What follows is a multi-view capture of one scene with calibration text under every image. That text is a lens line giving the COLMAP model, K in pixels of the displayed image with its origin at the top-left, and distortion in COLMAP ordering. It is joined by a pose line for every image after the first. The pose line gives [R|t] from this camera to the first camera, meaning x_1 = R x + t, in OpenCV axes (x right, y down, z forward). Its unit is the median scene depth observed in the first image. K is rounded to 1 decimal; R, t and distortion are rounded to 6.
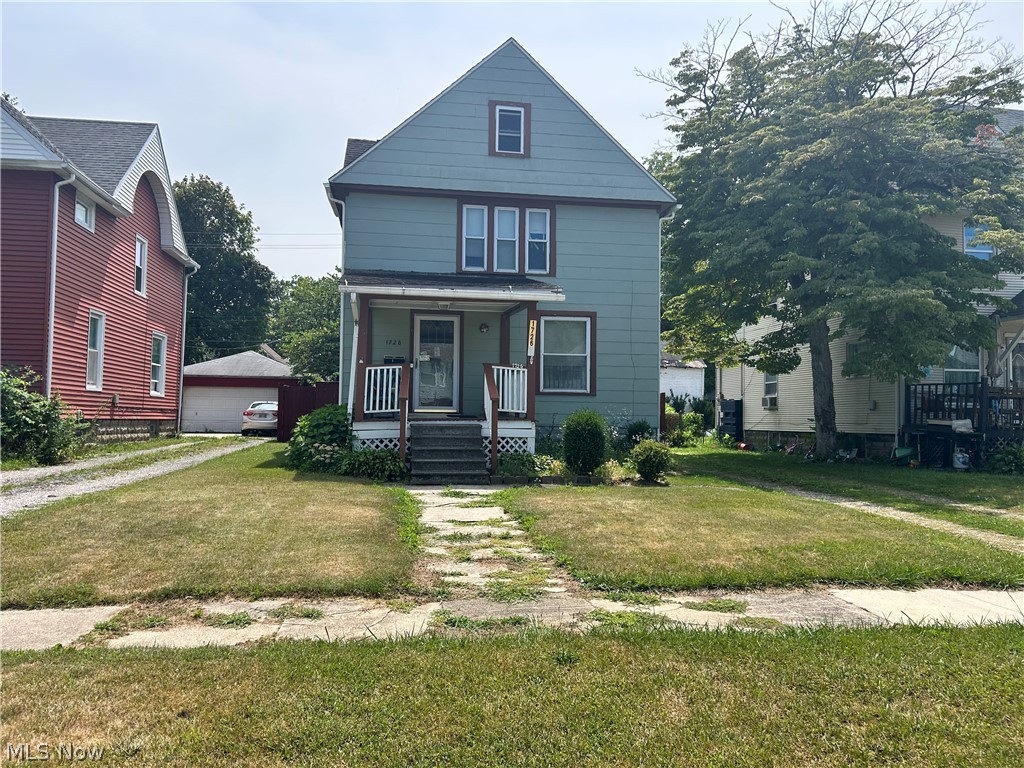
lens RADIAL K [[770.8, 0, 512.0], [0, 770.8, 384.0], [0, 0, 1]] dist [0.066003, -0.082732]
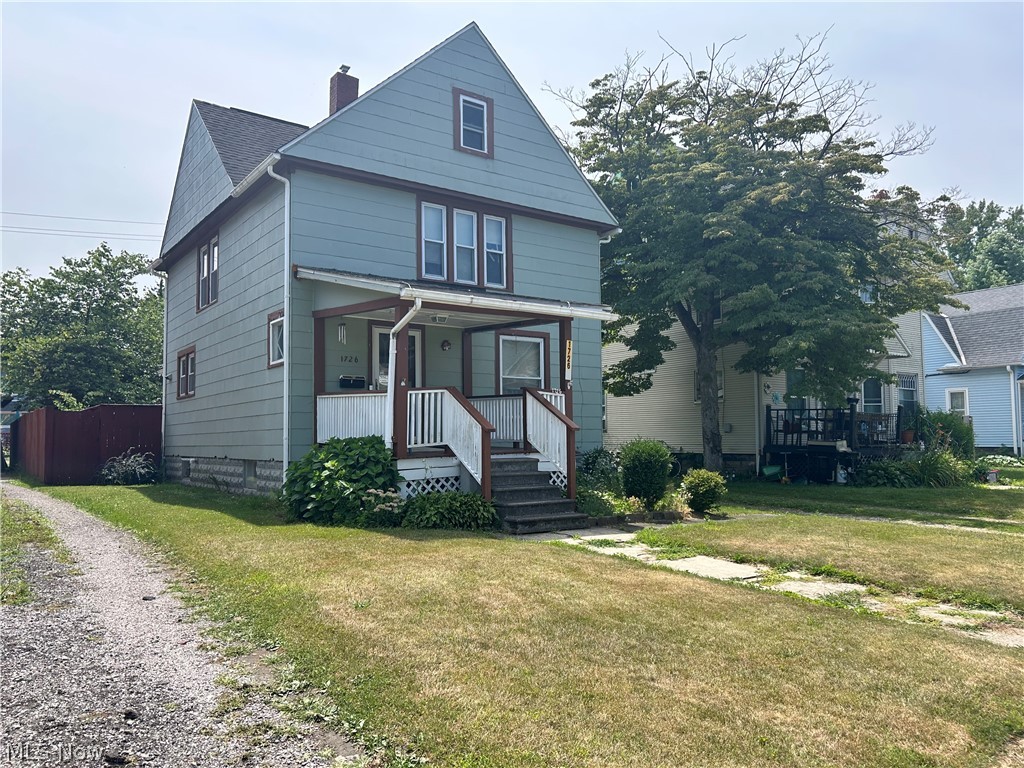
lens RADIAL K [[773.4, 0, 505.0], [0, 773.4, 395.8], [0, 0, 1]] dist [0.056840, -0.083766]
pose [[0.893065, 0.007674, 0.449861, -0.369185], [-0.003349, 0.999940, -0.010409, -0.006753], [-0.449914, 0.007790, 0.893038, 0.188015]]
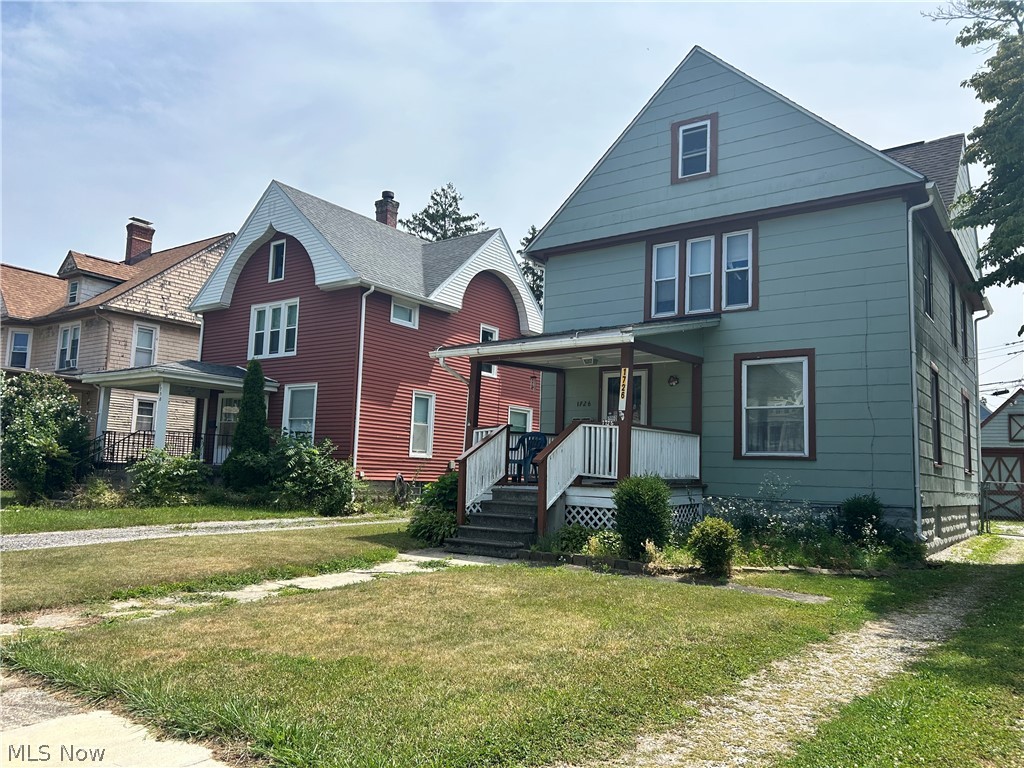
lens RADIAL K [[770.8, 0, 512.0], [0, 770.8, 384.0], [0, 0, 1]] dist [0.066003, -0.082732]
pose [[0.710324, -0.073474, -0.700029, 0.436086], [0.007308, 0.995253, -0.097045, 0.012929], [0.703837, 0.063818, 0.707489, 0.264818]]
